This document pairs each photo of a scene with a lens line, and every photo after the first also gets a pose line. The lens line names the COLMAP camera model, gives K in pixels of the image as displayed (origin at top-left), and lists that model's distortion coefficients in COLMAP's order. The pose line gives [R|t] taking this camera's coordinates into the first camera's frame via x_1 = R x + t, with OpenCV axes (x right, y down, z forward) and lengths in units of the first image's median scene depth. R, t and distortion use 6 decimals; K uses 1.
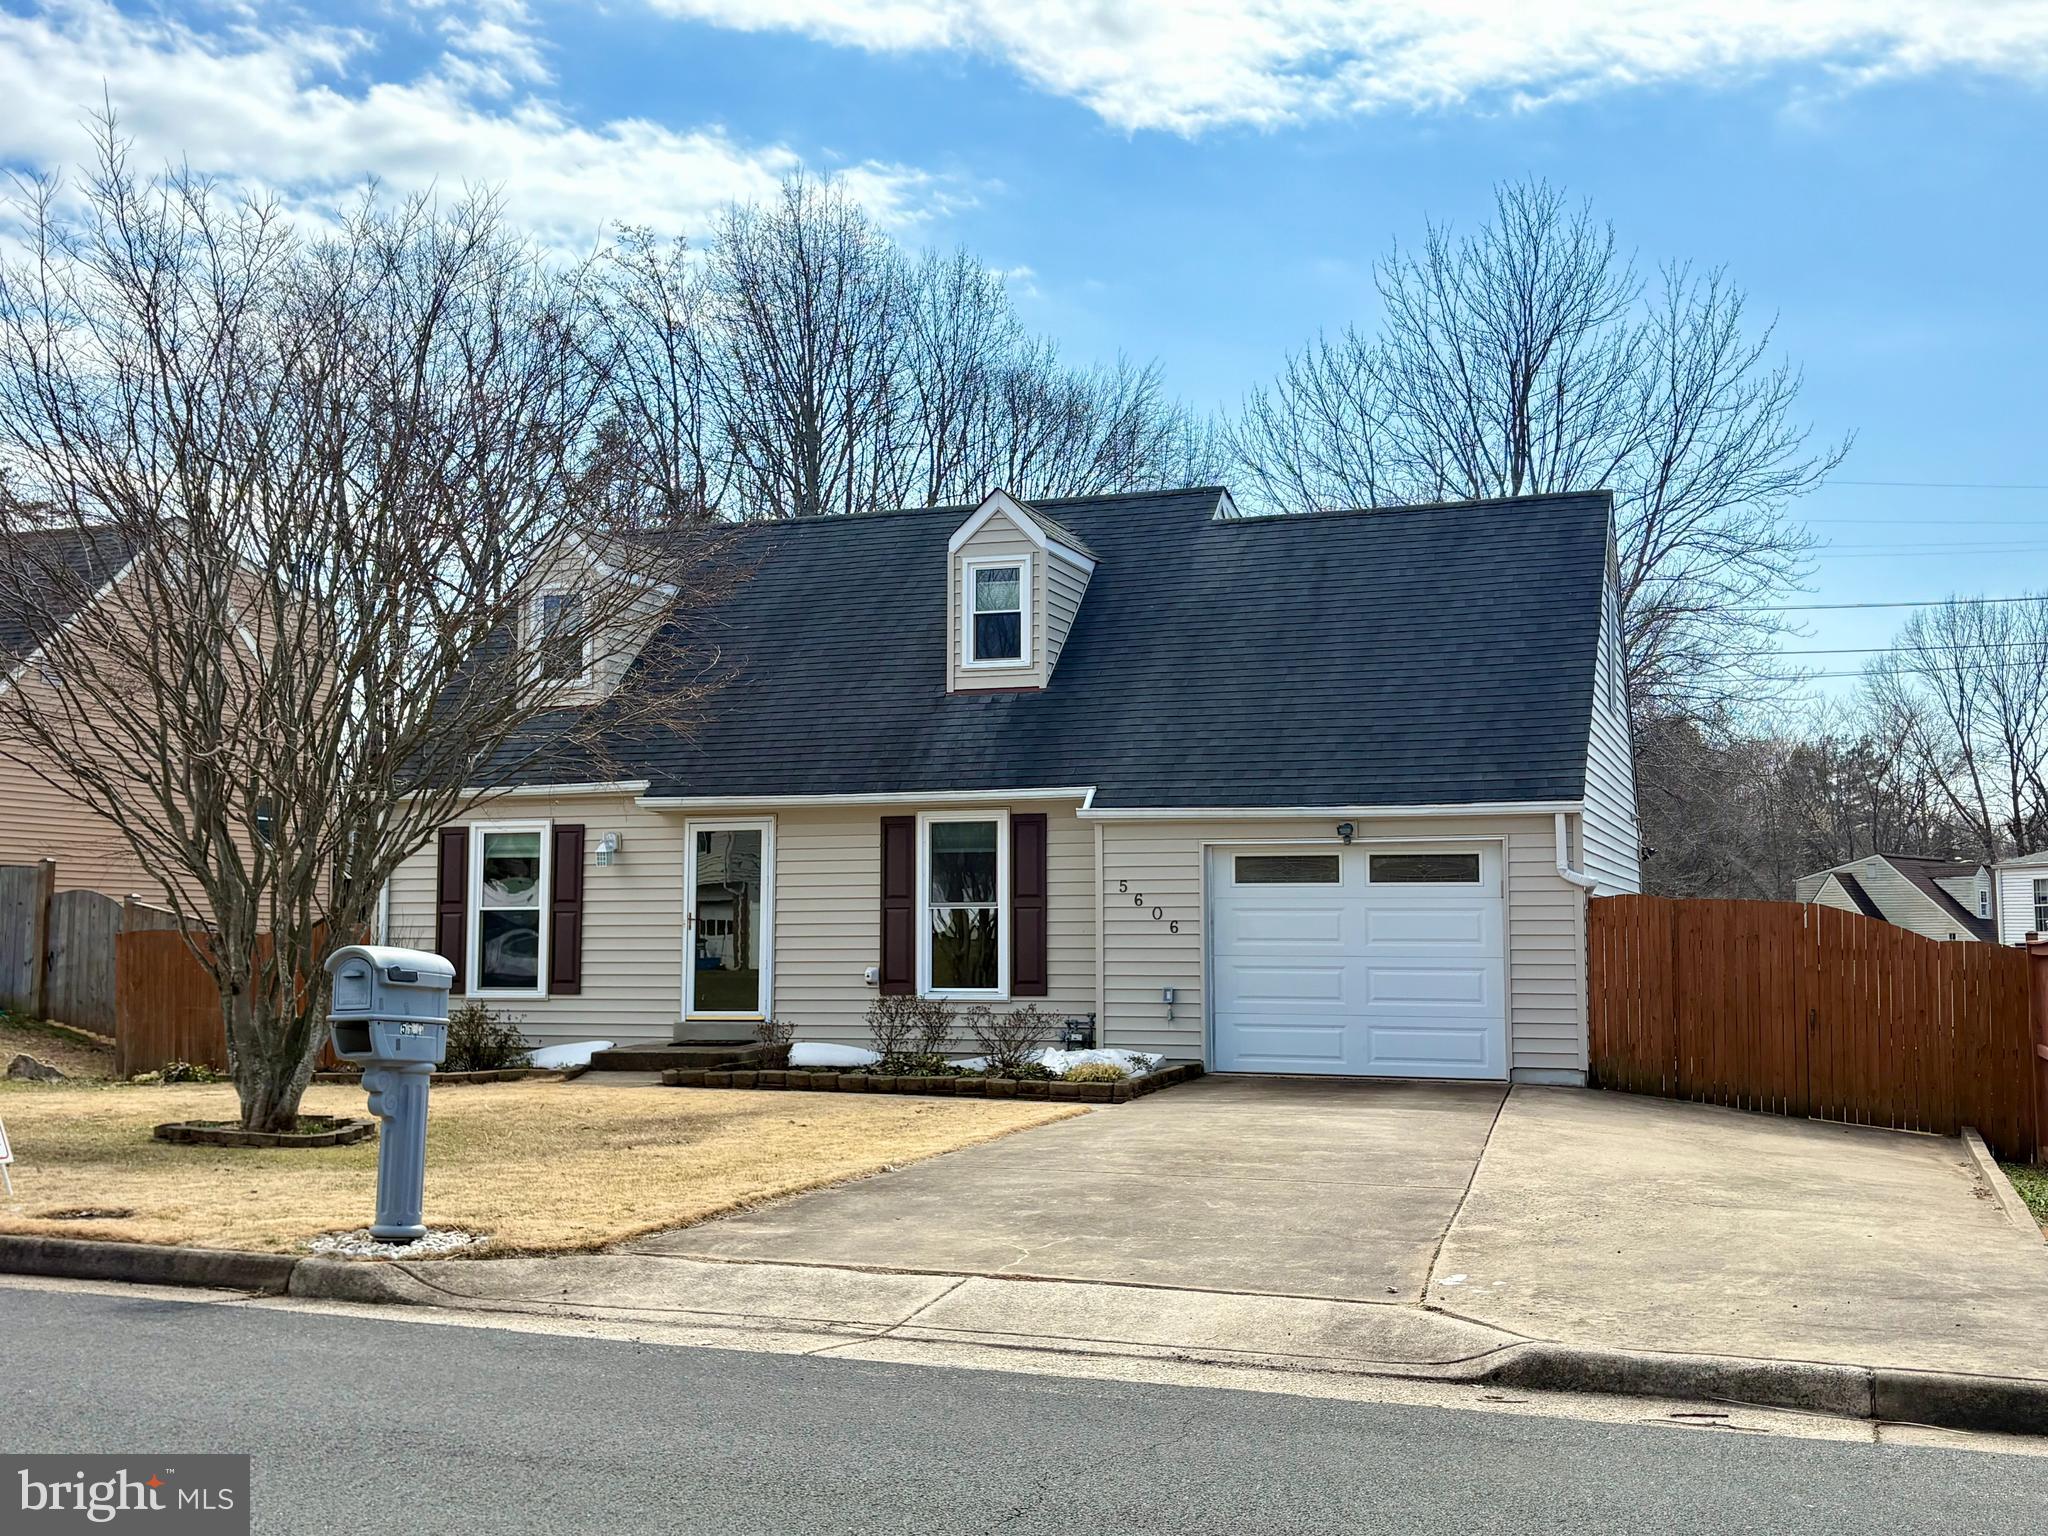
lens RADIAL K [[2121.1, 0, 987.6], [0, 2121.1, 768.3], [0, 0, 1]] dist [0.110590, -0.423479]
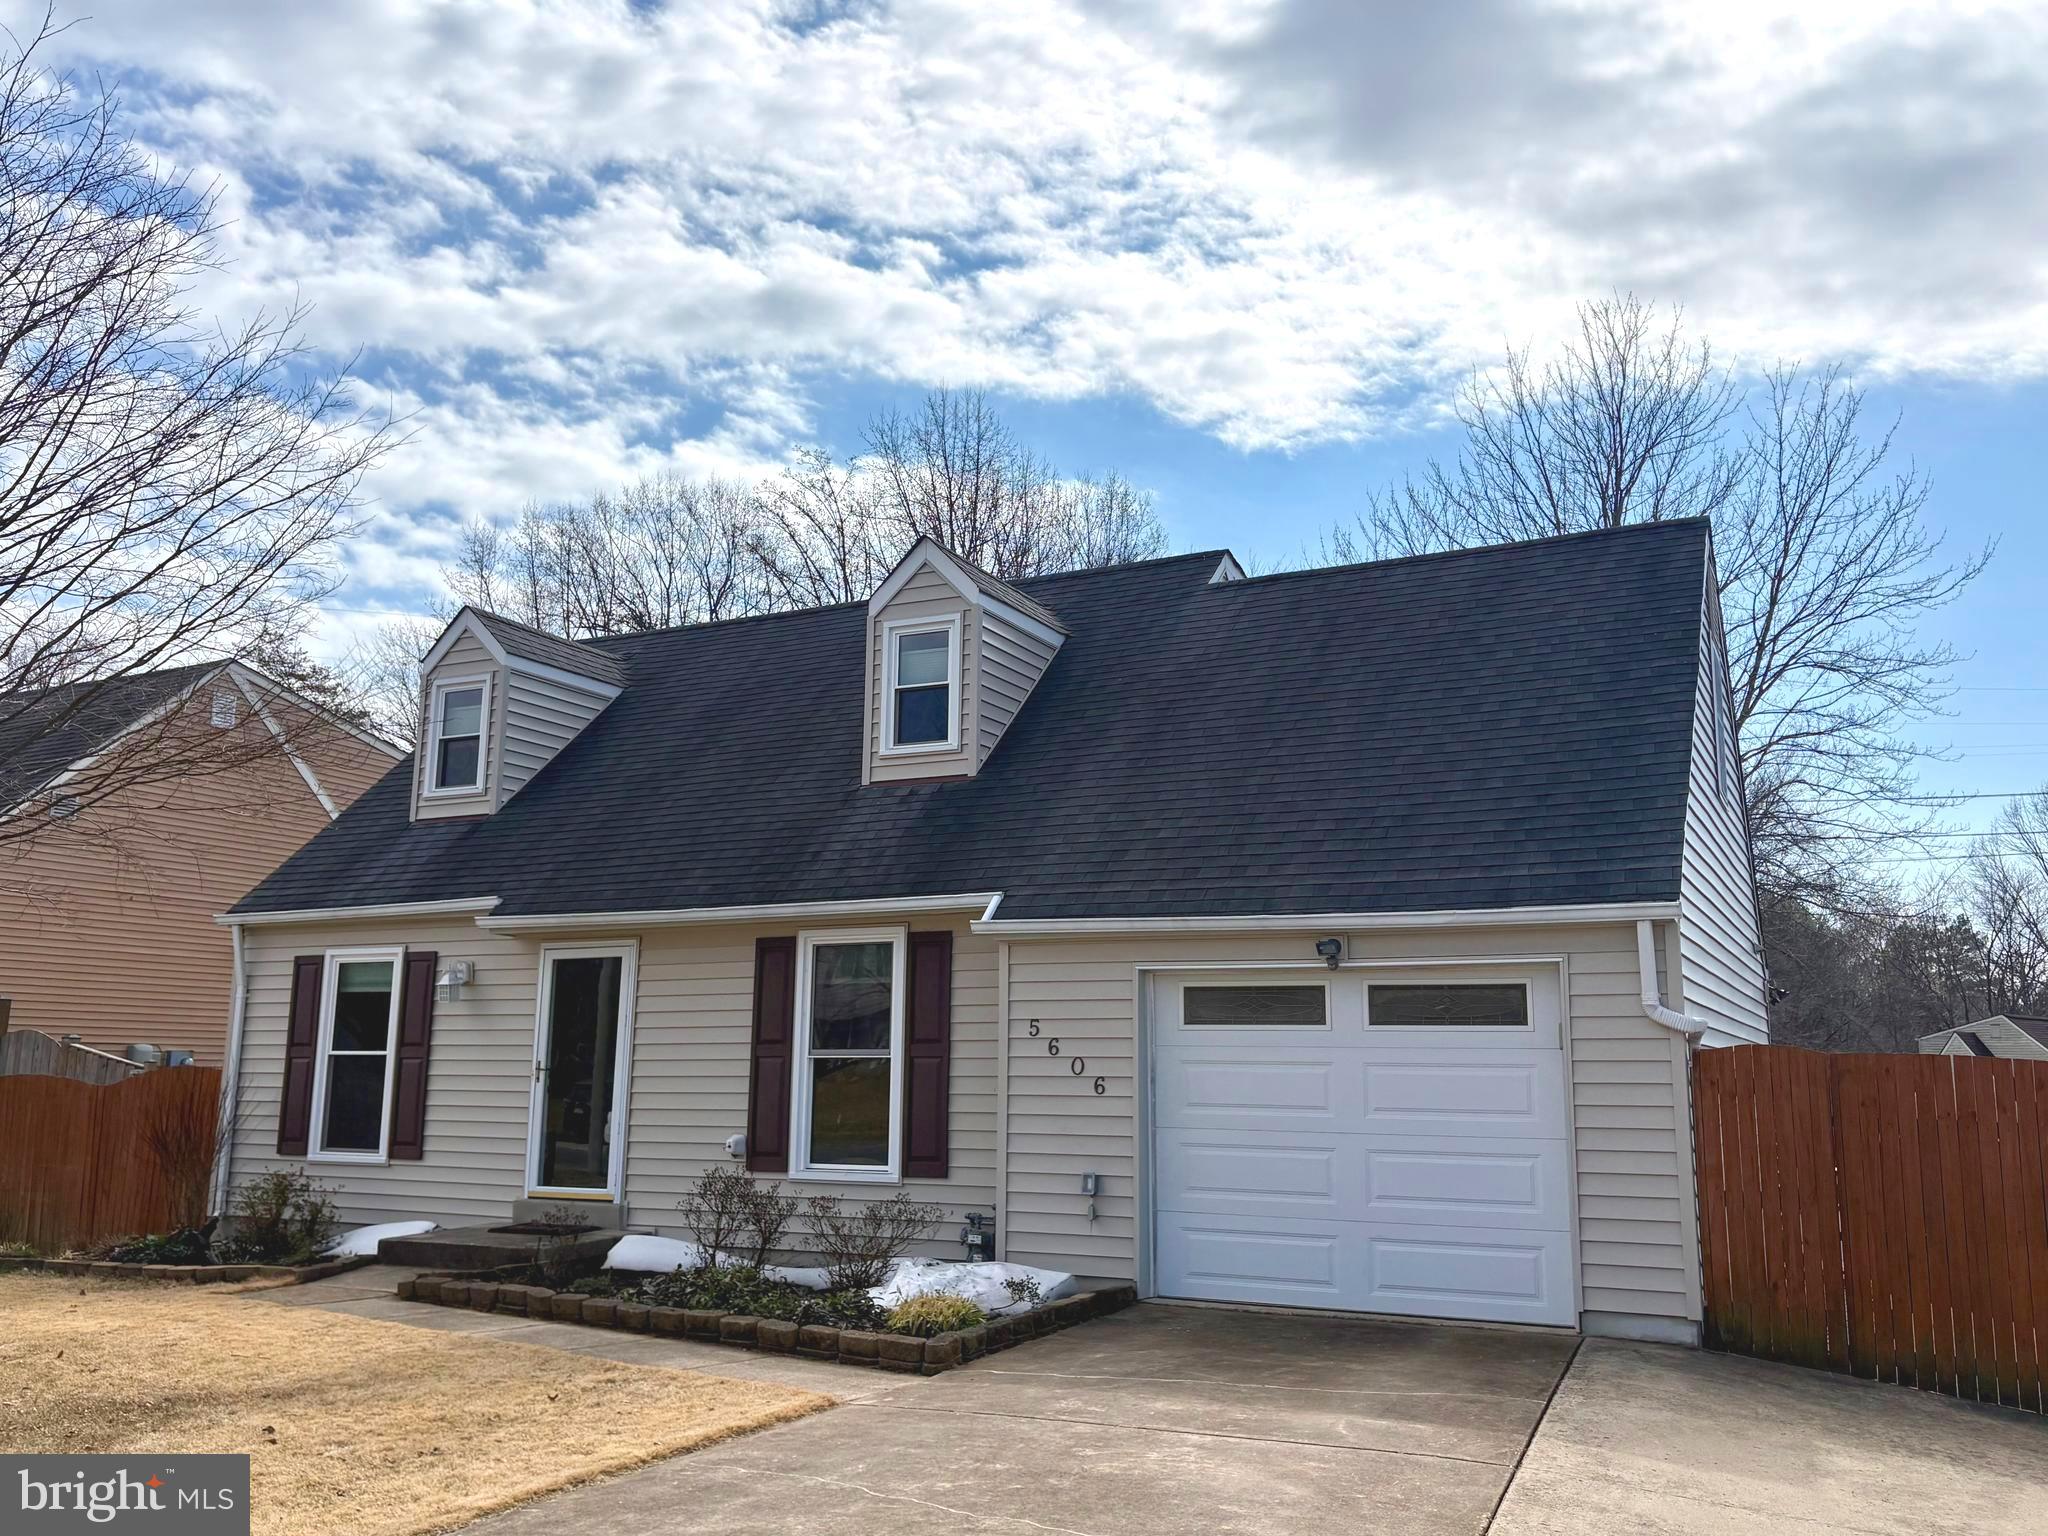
lens RADIAL K [[1680.0, 0, 1019.5], [0, 1680.0, 775.5], [0, 0, 1]] dist [0.025760, -0.010682]
pose [[0.993531, -0.009976, -0.113124, 0.115541], [-0.001369, 0.995009, -0.099777, 0.024652], [0.113555, 0.099286, 0.988558, 0.387972]]
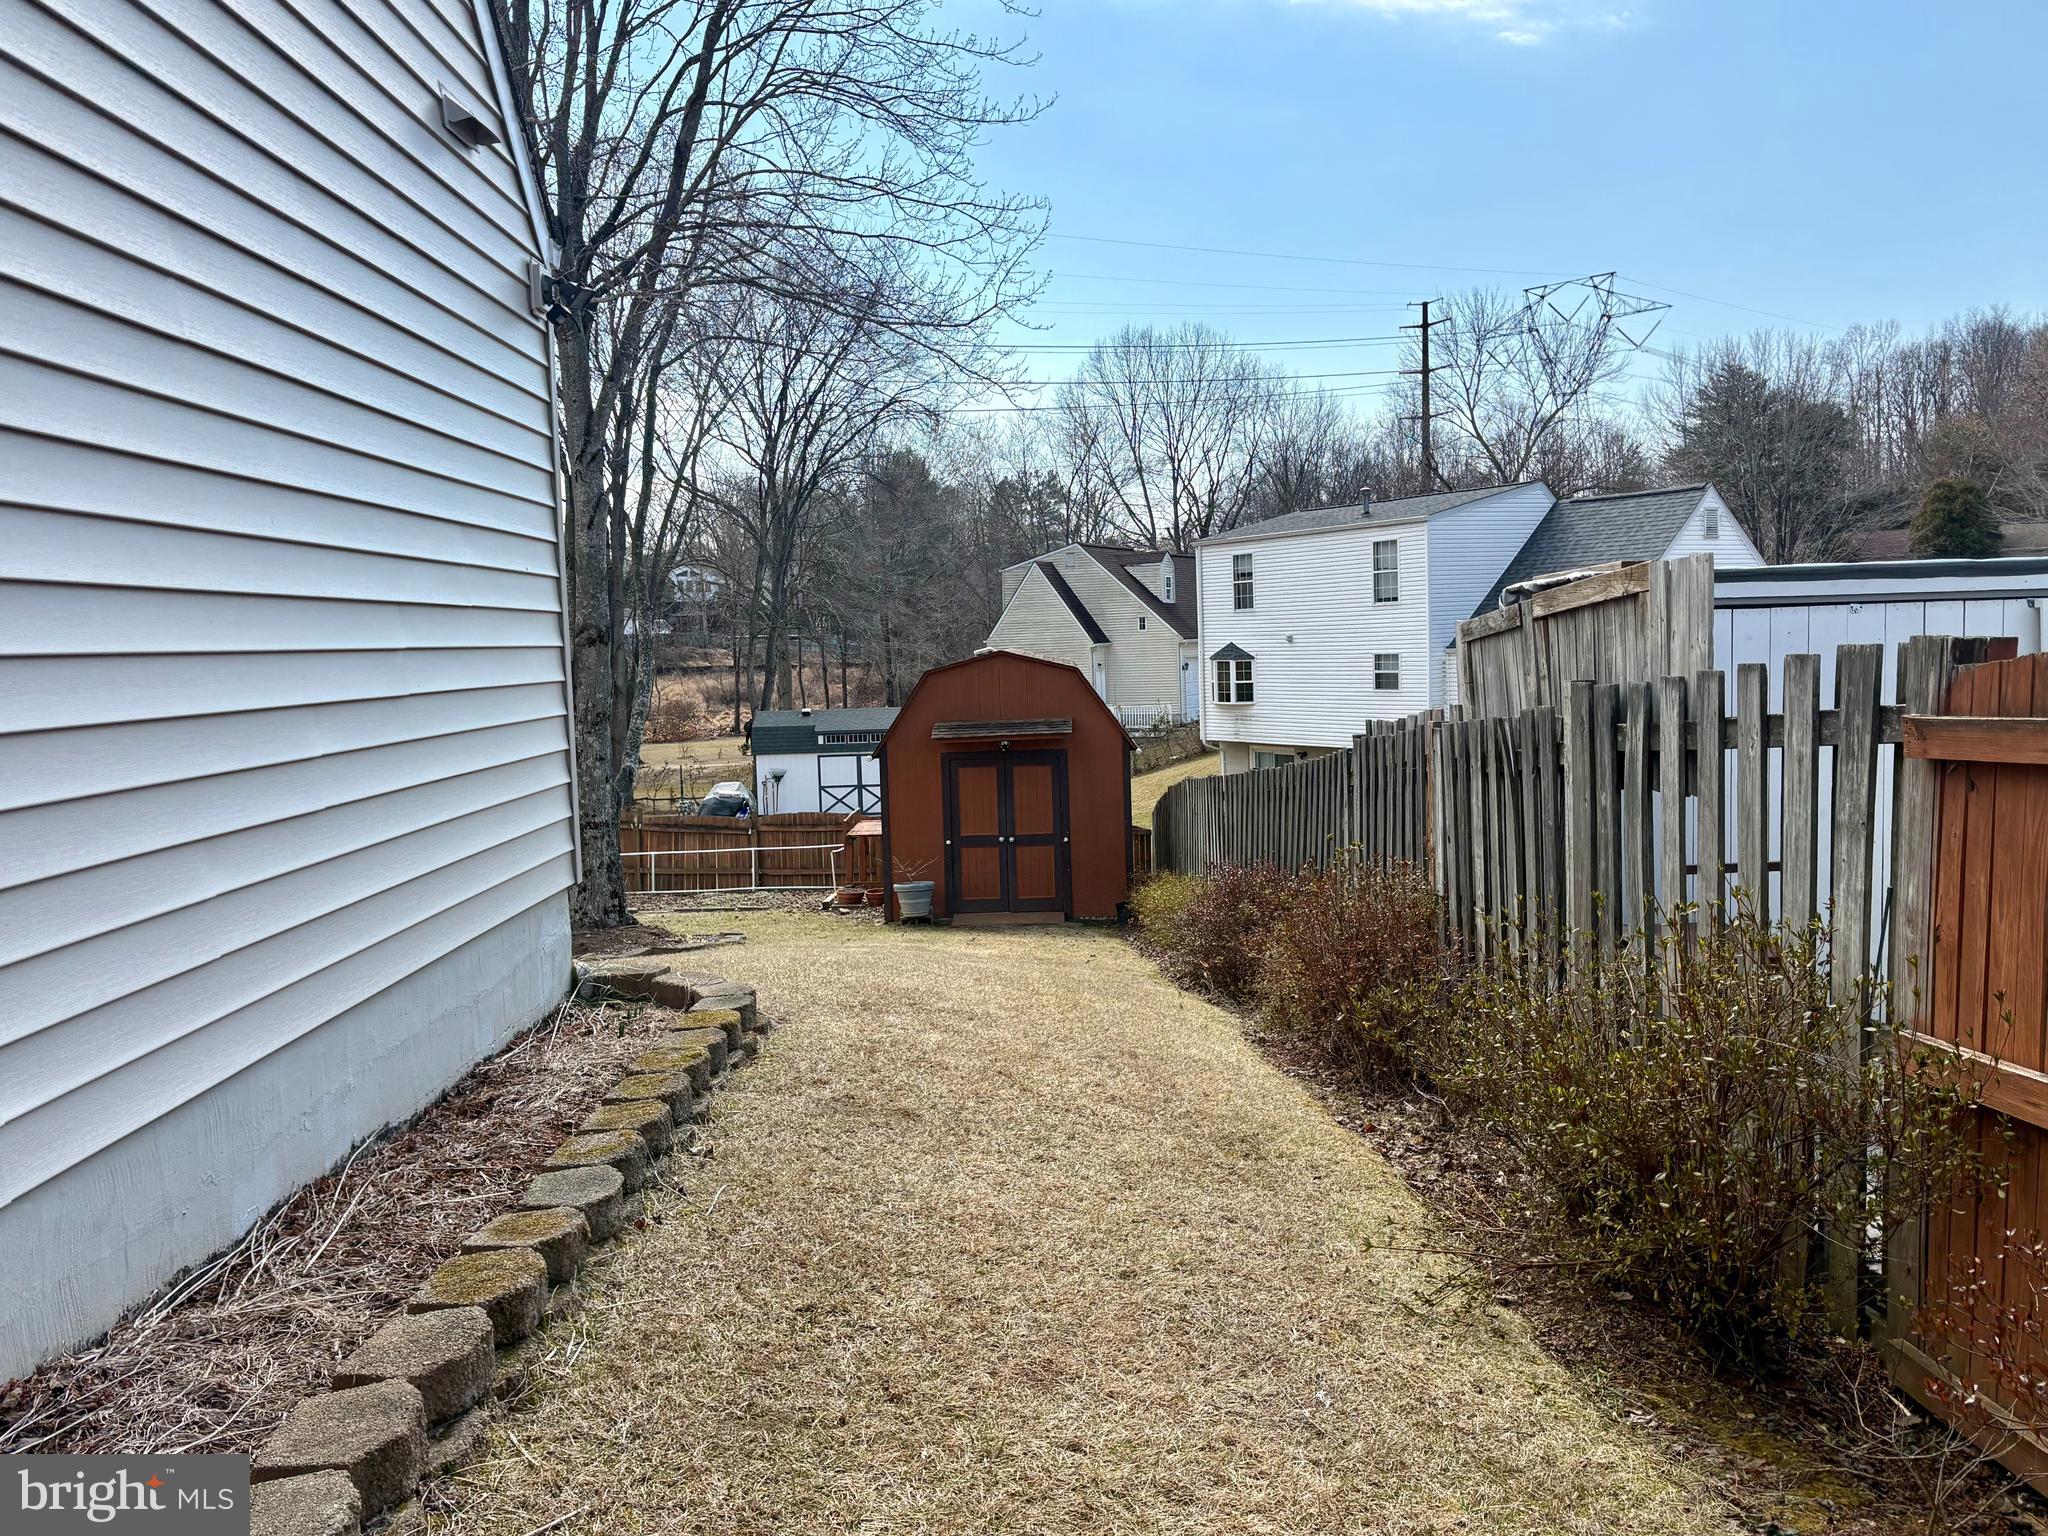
lens RADIAL K [[1680.0, 0, 1019.5], [0, 1680.0, 775.5], [0, 0, 1]] dist [0.025760, -0.010682]
pose [[0.931013, -0.061734, 0.359728, 0.323317], [0.003874, 0.987208, 0.159391, 0.076680], [-0.364966, -0.147001, 0.919342, 0.863998]]
